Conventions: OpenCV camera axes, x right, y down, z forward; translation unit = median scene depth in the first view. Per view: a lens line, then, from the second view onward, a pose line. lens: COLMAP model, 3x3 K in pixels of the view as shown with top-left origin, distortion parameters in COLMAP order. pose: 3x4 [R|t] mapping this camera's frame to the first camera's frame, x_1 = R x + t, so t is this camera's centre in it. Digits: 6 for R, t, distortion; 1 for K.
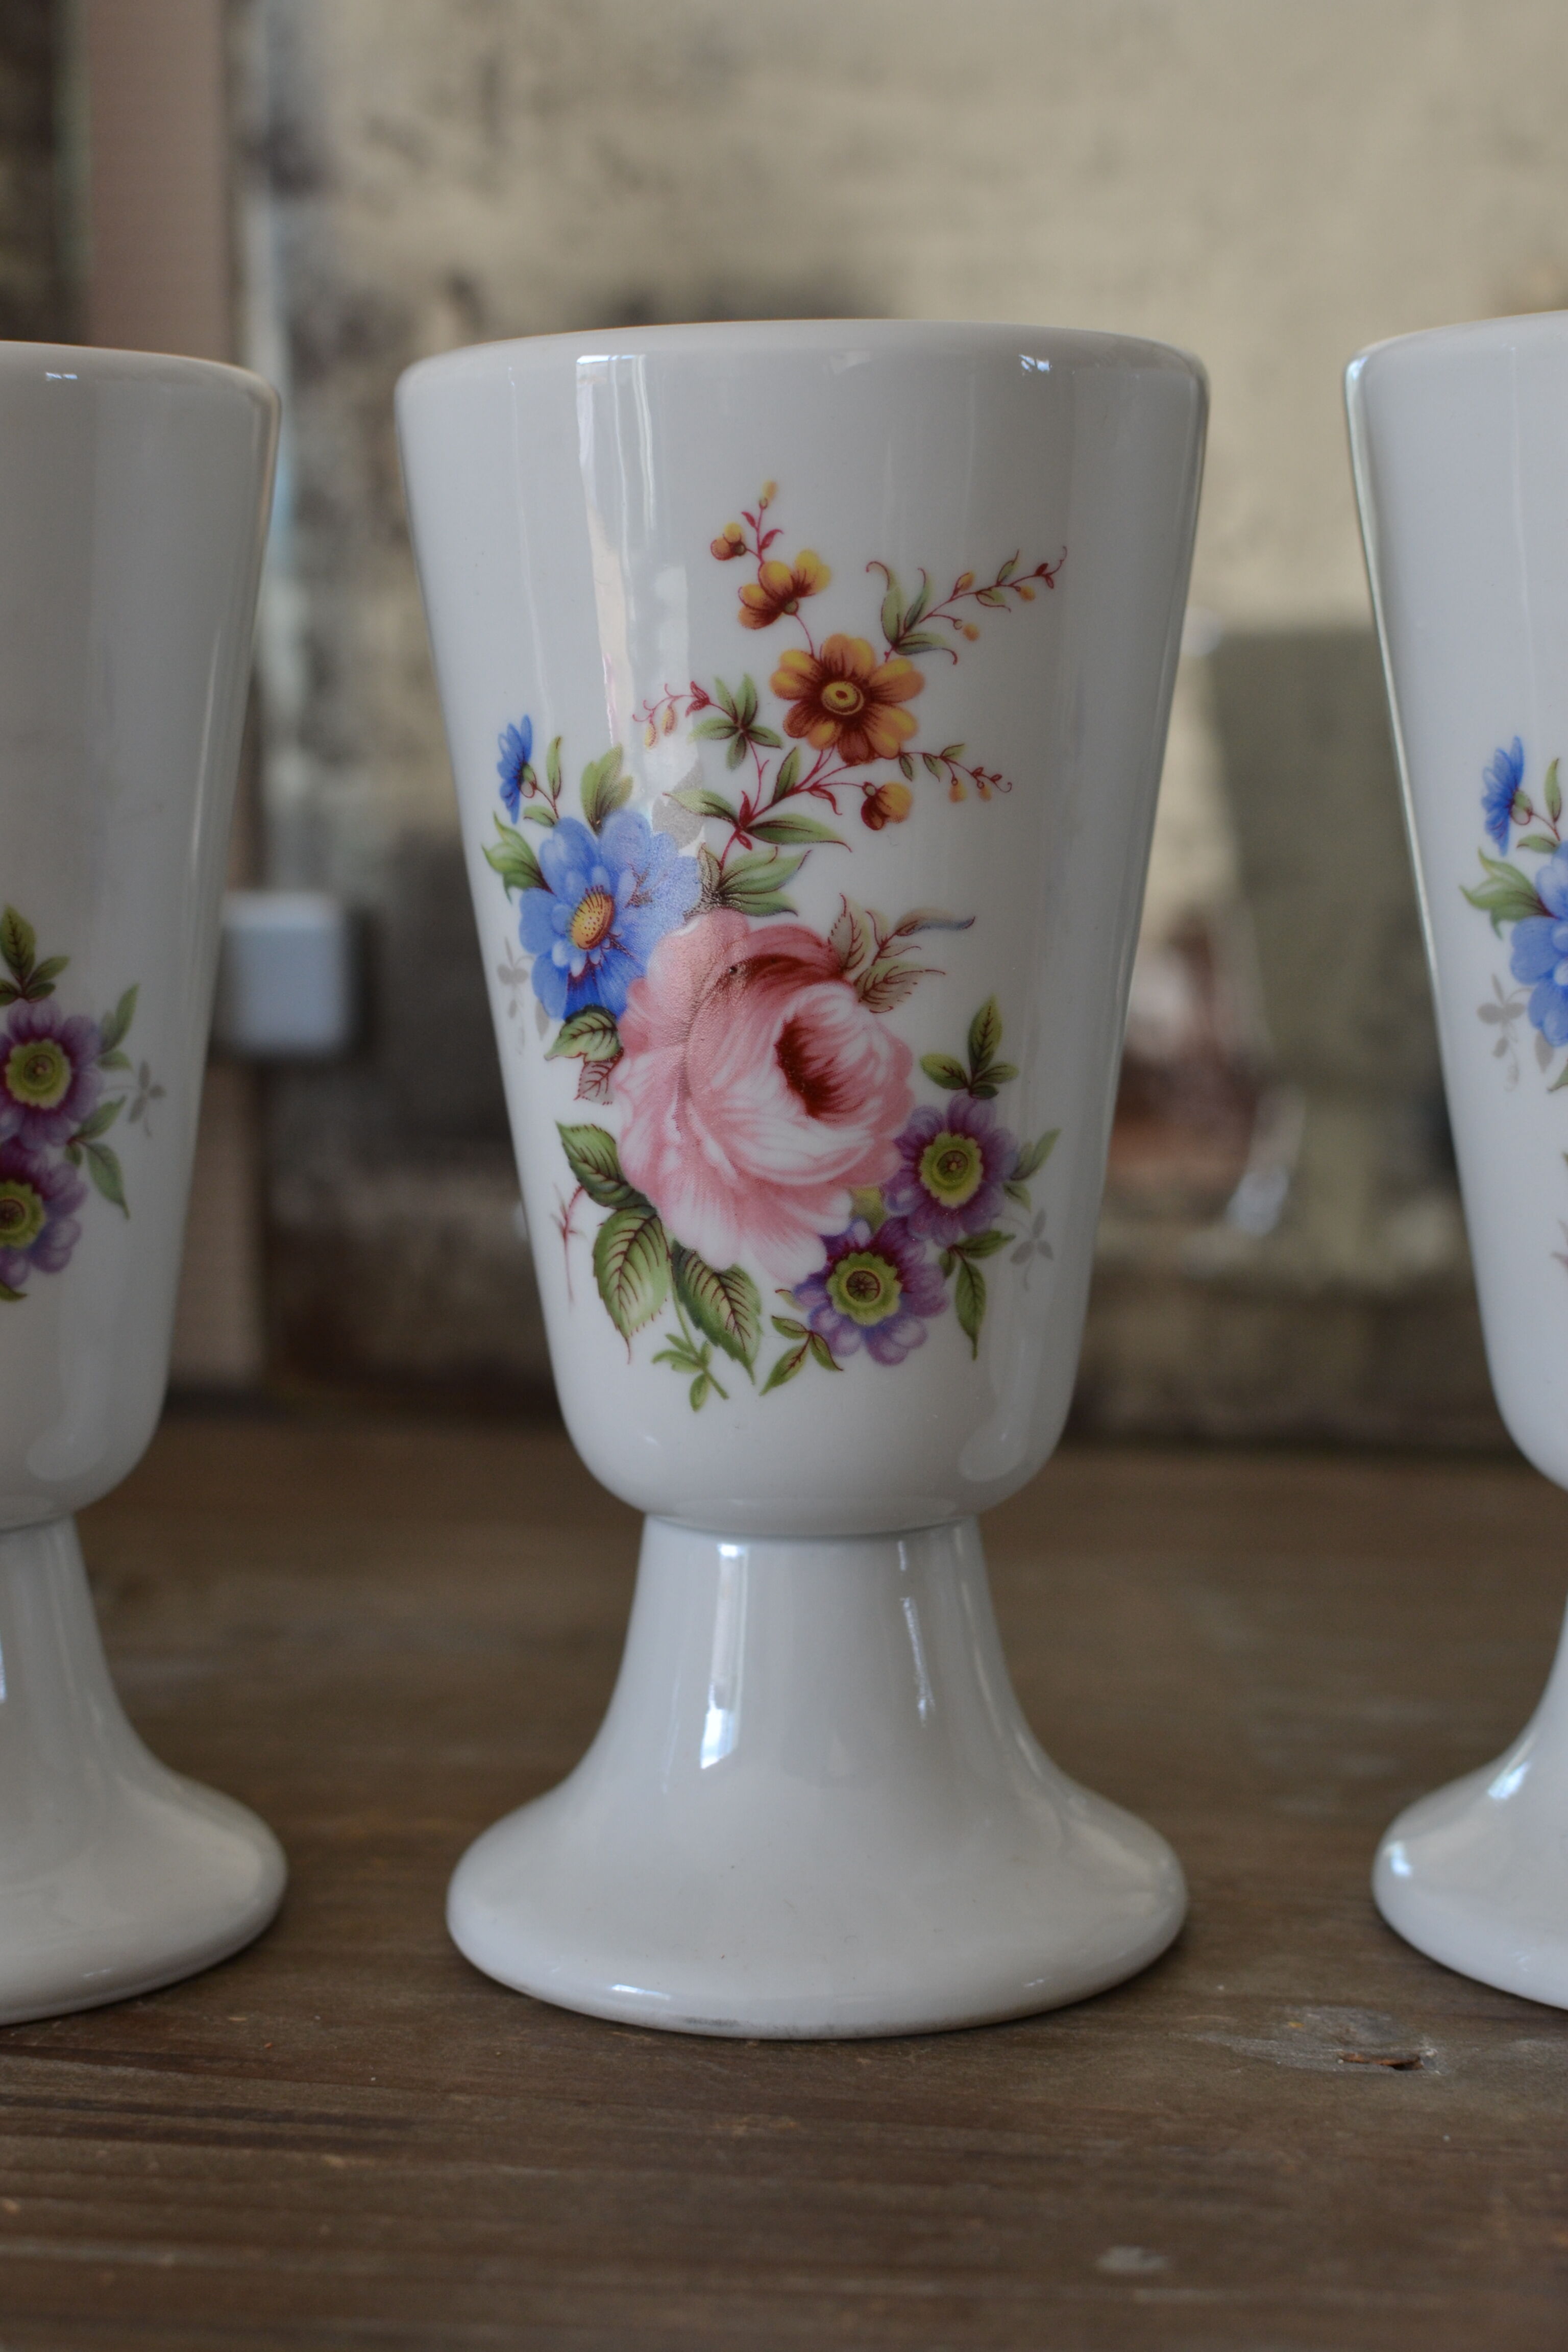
lens RADIAL K [[3499.7, 0, 790.2], [0, 3499.7, 1194.4], [0, 0, 1]] dist [0.013337, 0.000000]
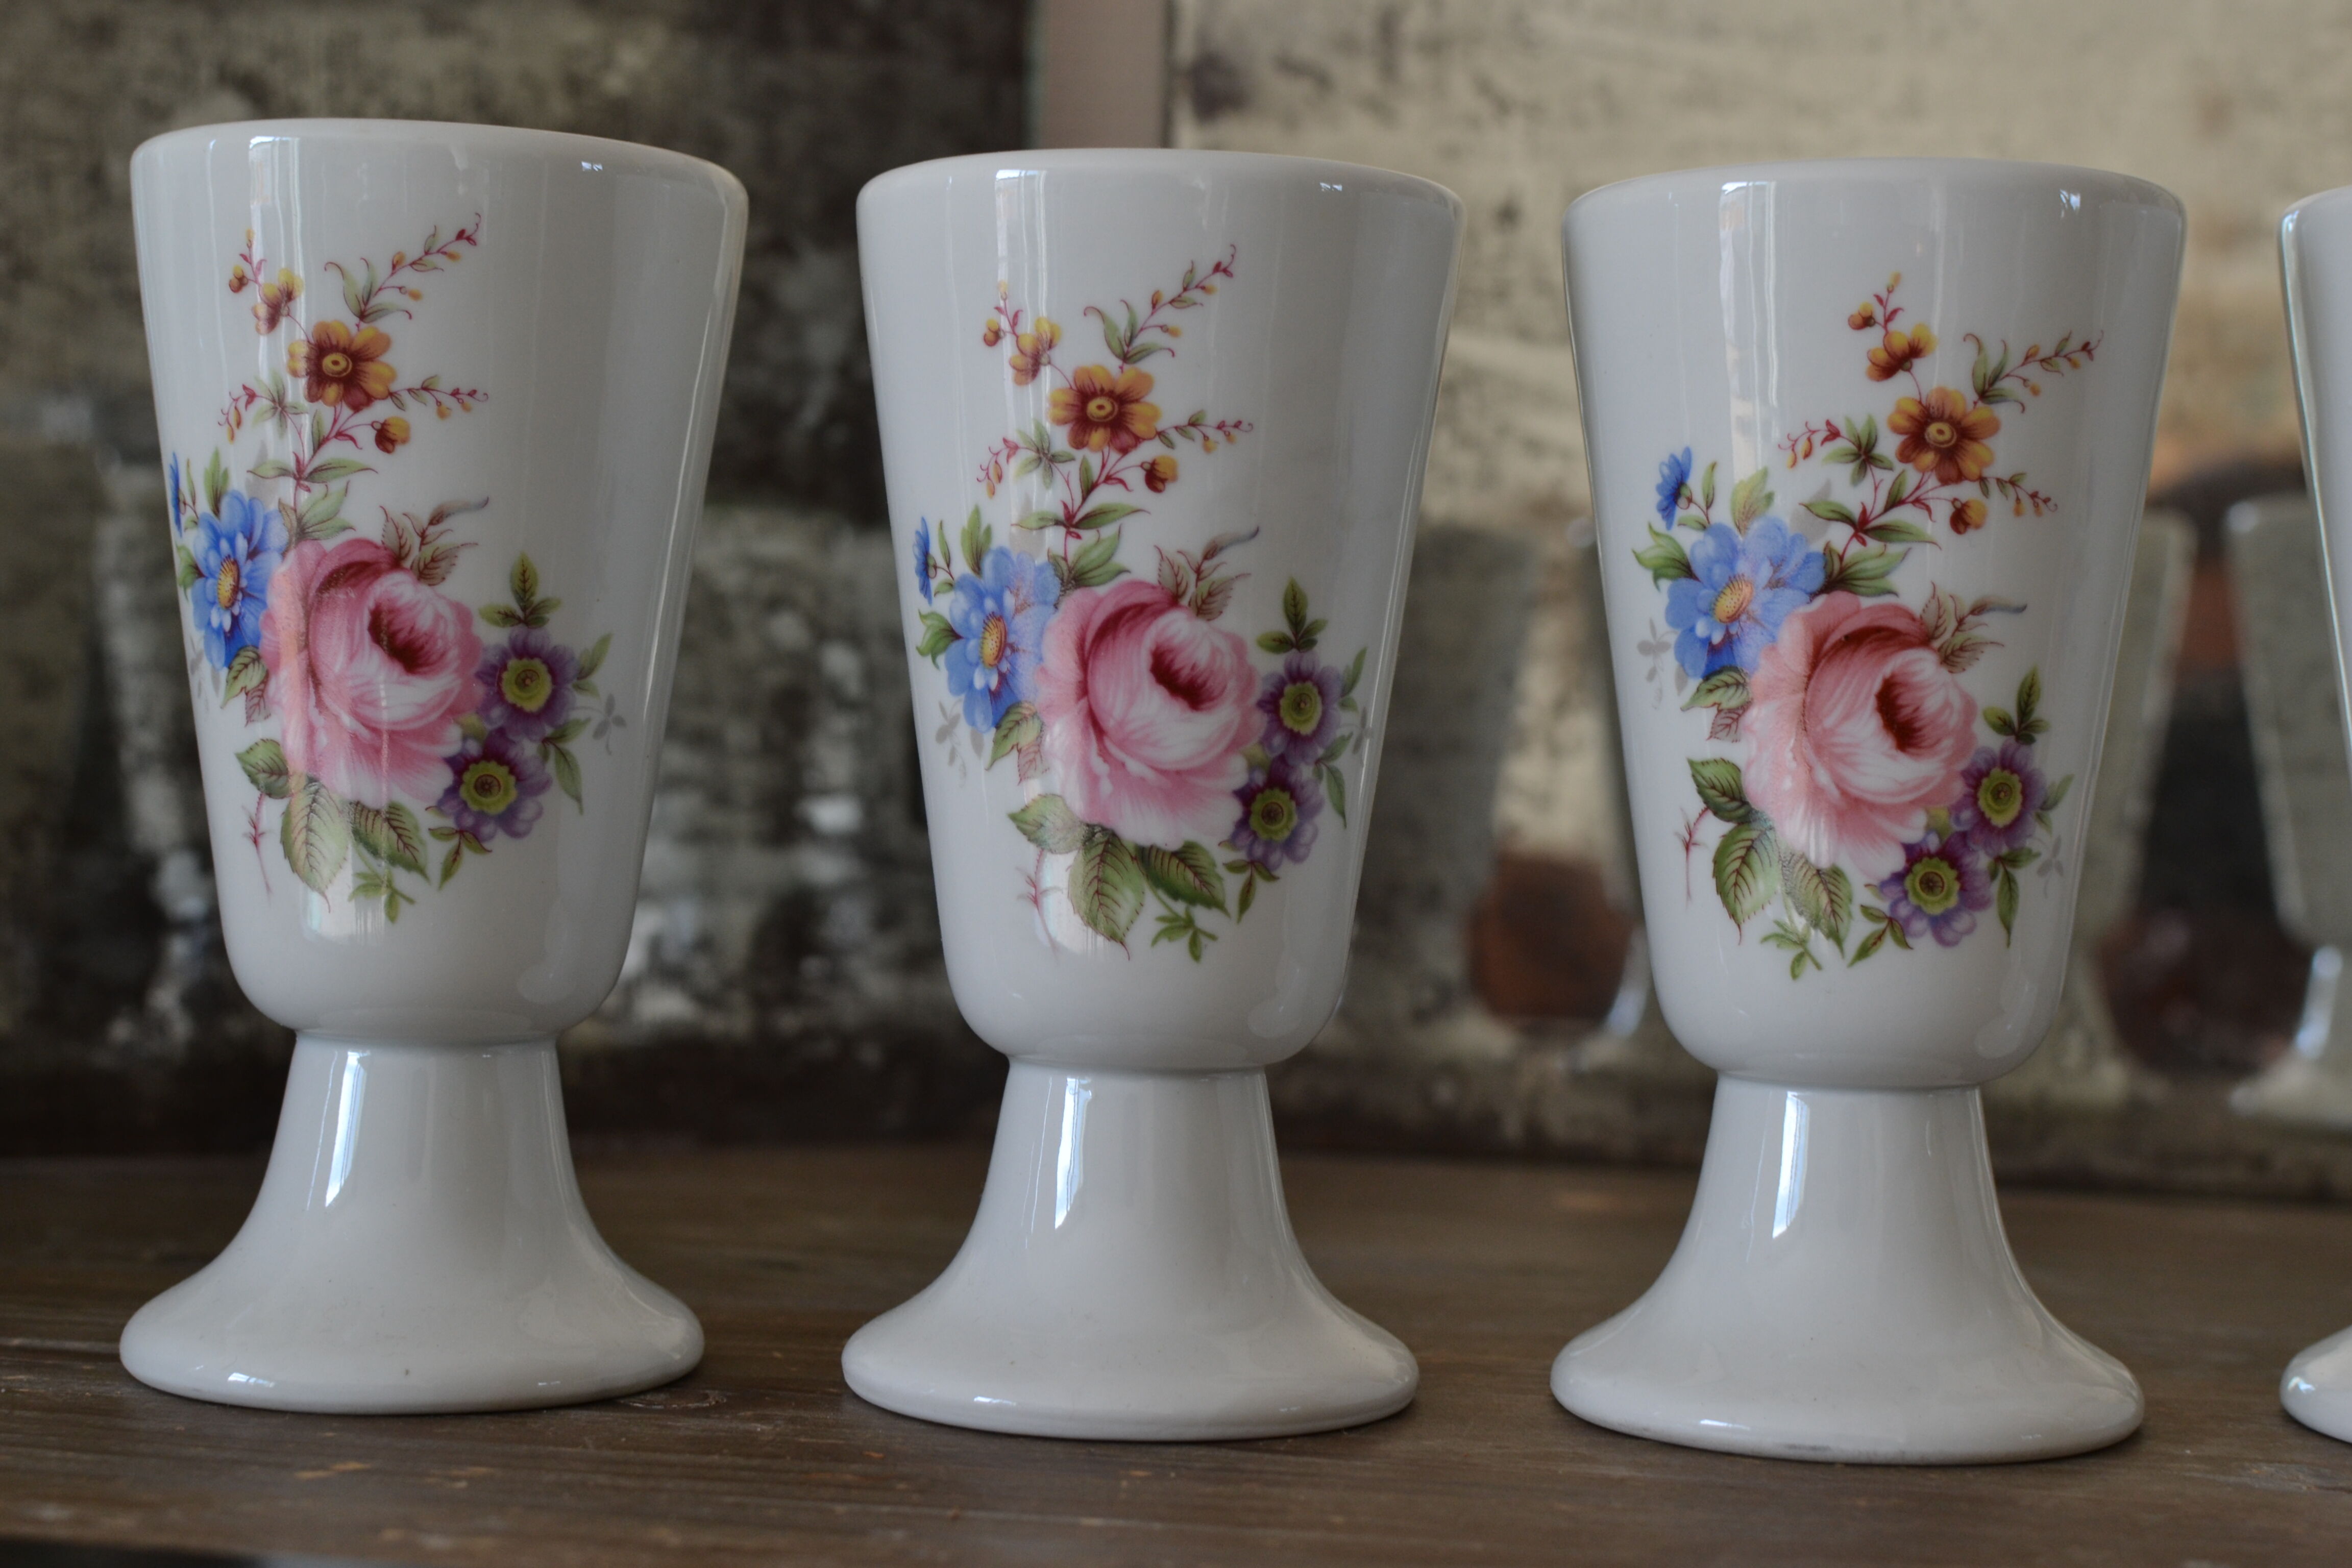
lens RADIAL K [[3499.7, 0, 1180.2], [0, 3499.7, 839.9], [0, 0, 1]] dist [0.013337, 0.000000]
pose [[0.999464, 0.029918, -0.013286, -0.243785], [-0.031092, 0.994570, -0.099313, 0.148964], [0.010243, 0.099673, 0.994967, -0.310118]]
